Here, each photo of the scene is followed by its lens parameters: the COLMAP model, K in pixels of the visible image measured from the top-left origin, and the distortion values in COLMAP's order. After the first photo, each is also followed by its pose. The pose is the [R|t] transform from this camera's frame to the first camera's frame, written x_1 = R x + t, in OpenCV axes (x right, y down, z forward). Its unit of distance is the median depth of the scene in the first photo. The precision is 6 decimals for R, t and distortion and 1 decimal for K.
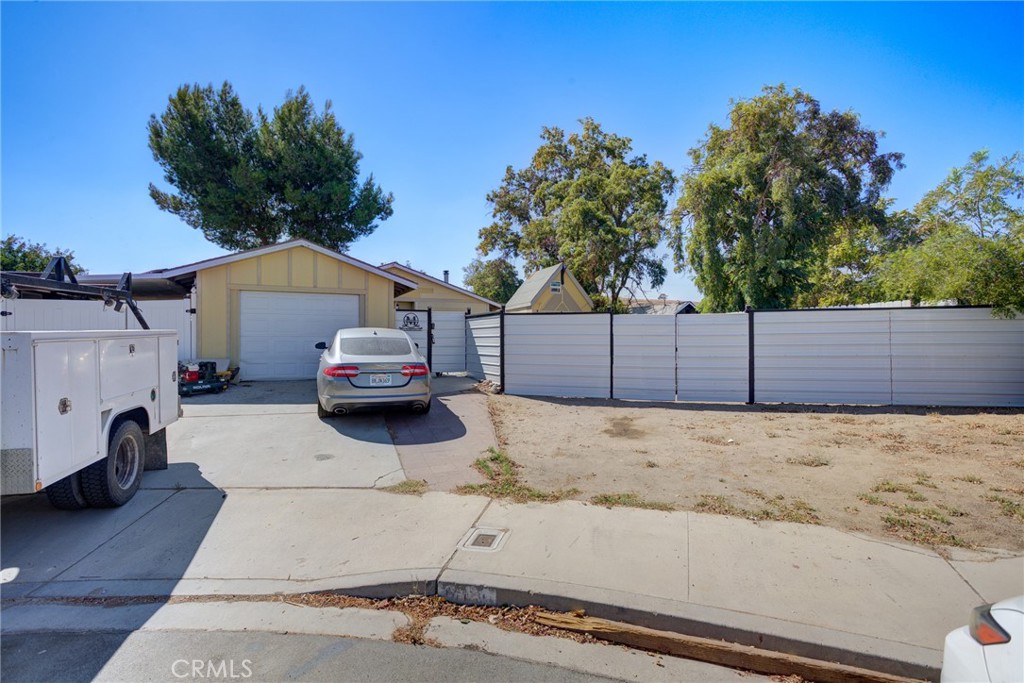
lens RADIAL K [[503.3, 0, 508.5], [0, 503.3, 340.0], [0, 0, 1]] dist [-0.005751, 0.001870]
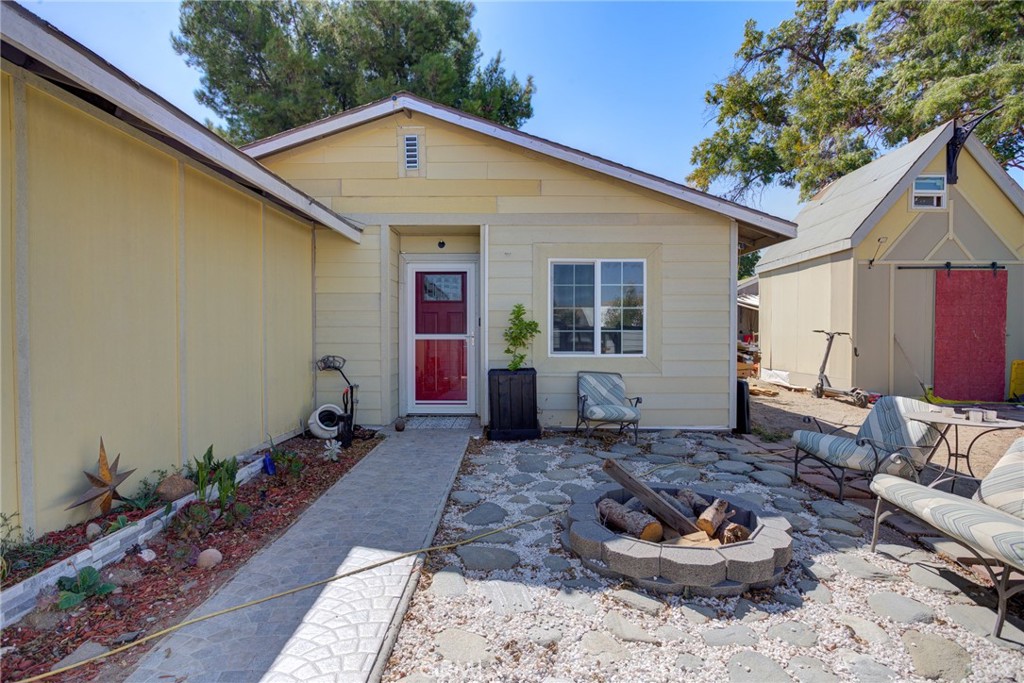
lens RADIAL K [[537.0, 0, 517.0], [0, 537.0, 336.1], [0, 0, 1]] dist [-0.006283, 0.002343]
pose [[0.934149, 0.000398, -0.356884, -0.074261], [-0.001445, 0.999995, -0.002665, -0.005678], [0.356881, 0.003005, 0.934145, 0.962382]]
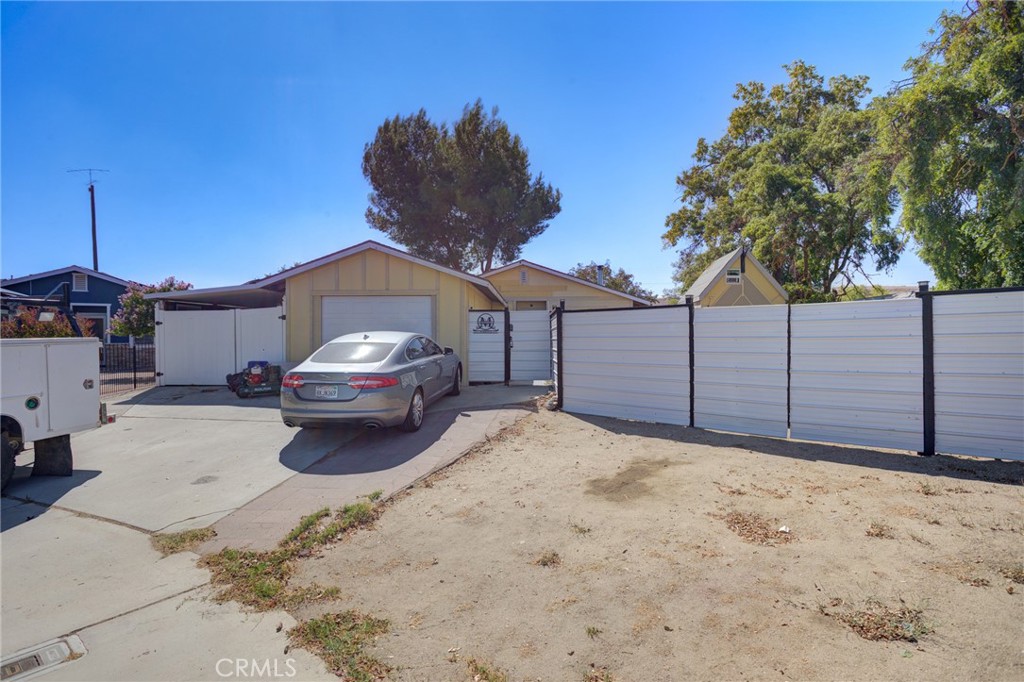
lens RADIAL K [[503.3, 0, 500.3], [0, 503.3, 343.4], [0, 0, 1]] dist [-0.005751, 0.001870]
pose [[0.896393, -0.001103, -0.443259, 0.203202], [0.003635, 0.999982, 0.004864, -0.003895], [0.443245, -0.005972, 0.896380, 0.183614]]
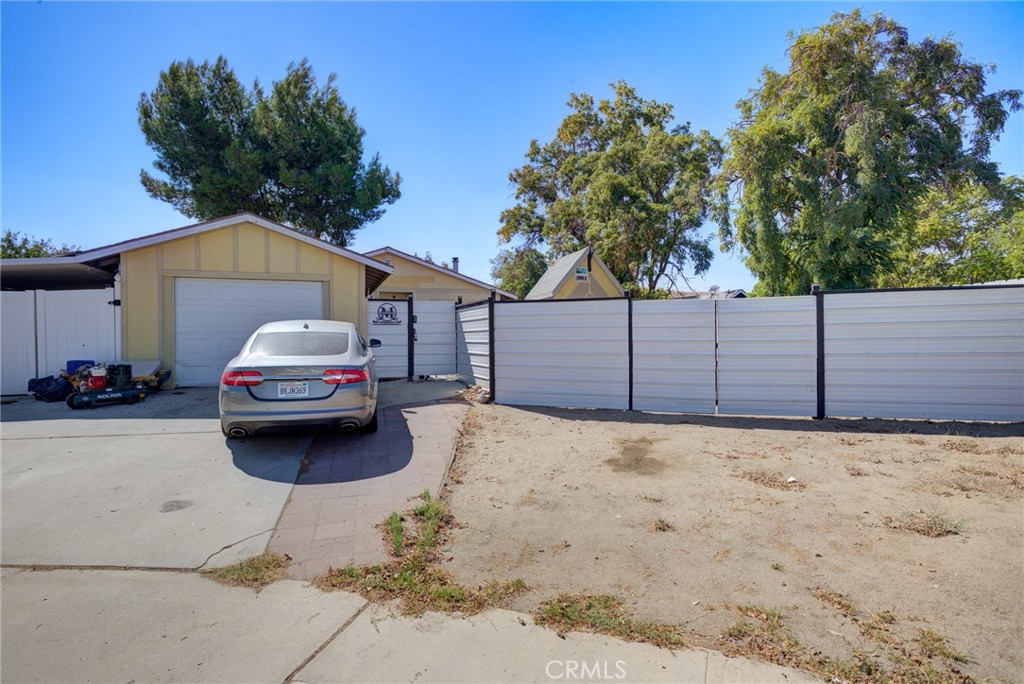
lens RADIAL K [[537.0, 0, 509.5], [0, 537.0, 341.6], [0, 0, 1]] dist [-0.006283, 0.002343]
pose [[0.997679, -0.006690, -0.067760, 0.056370], [0.007213, 0.999946, 0.007483, 0.003302], [0.067706, -0.007955, 0.997674, 0.127932]]
